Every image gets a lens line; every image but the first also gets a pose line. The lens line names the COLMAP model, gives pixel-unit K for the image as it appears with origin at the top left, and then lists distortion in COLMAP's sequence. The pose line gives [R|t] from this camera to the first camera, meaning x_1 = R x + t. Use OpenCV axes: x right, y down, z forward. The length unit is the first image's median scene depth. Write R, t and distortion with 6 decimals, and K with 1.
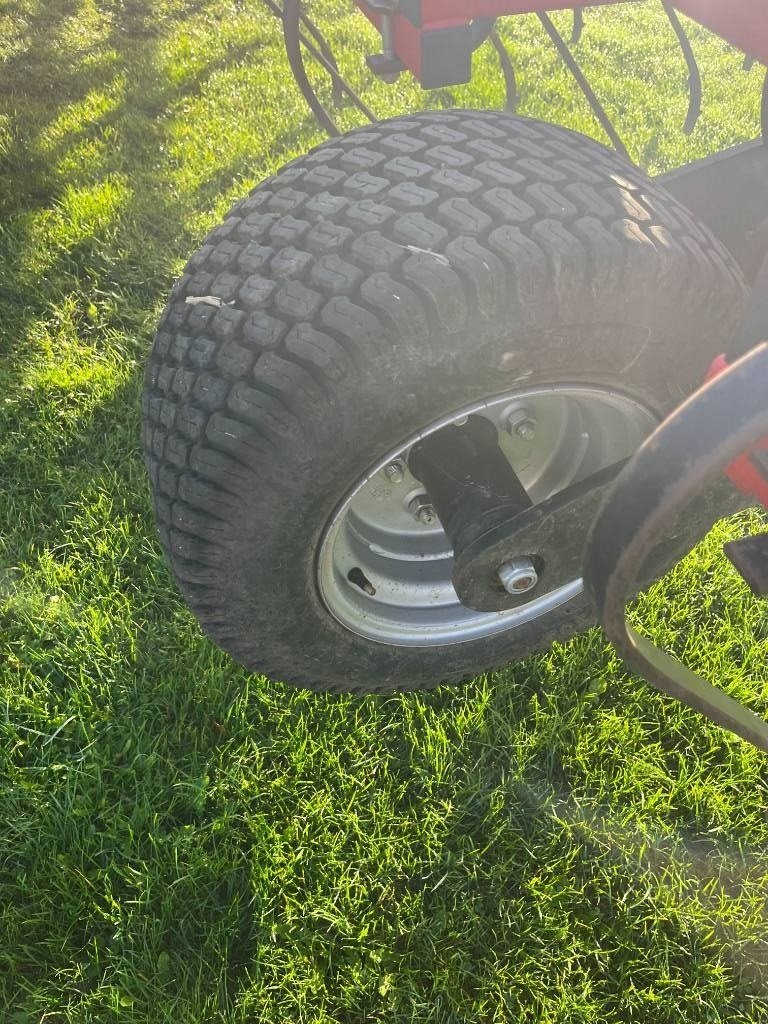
lens RADIAL K [[775.6, 0, 388.0], [0, 775.6, 505.9], [0, 0, 1]] dist [0.067664, -0.094721]
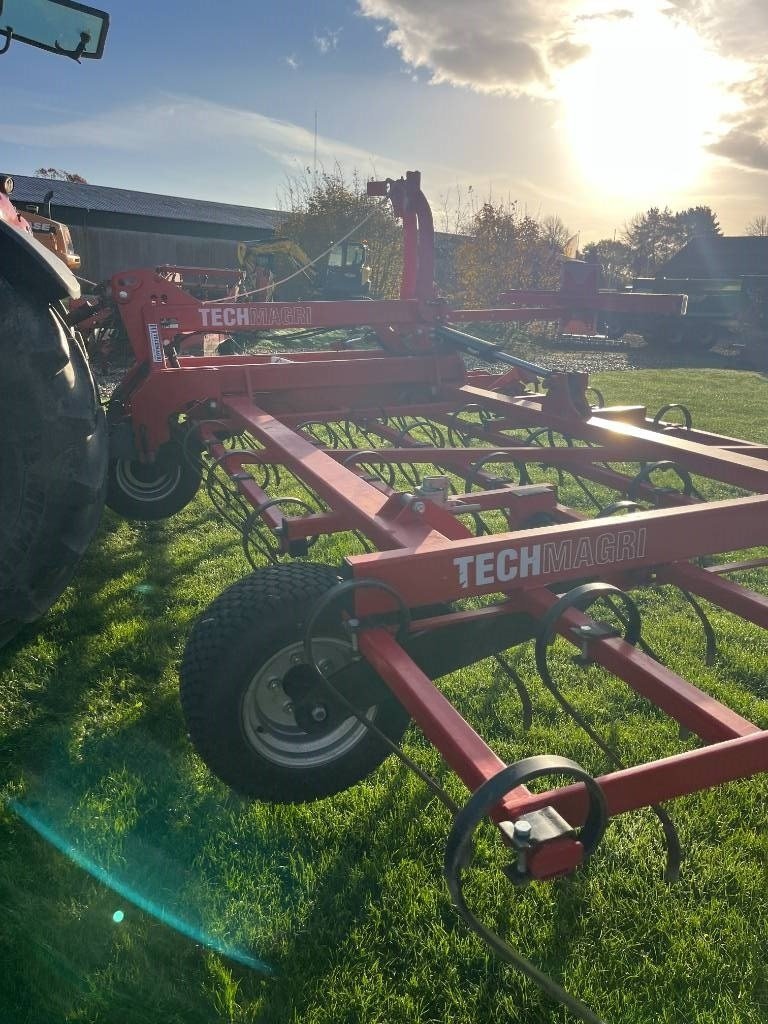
lens RADIAL K [[774.3, 0, 388.9], [0, 774.3, 509.8], [0, 0, 1]] dist [0.068268, -0.091961]
pose [[0.997797, -0.029745, 0.059304, 0.085538], [0.057004, 0.841708, -0.536916, 0.293220], [-0.033946, 0.539114, 0.841549, -0.507647]]
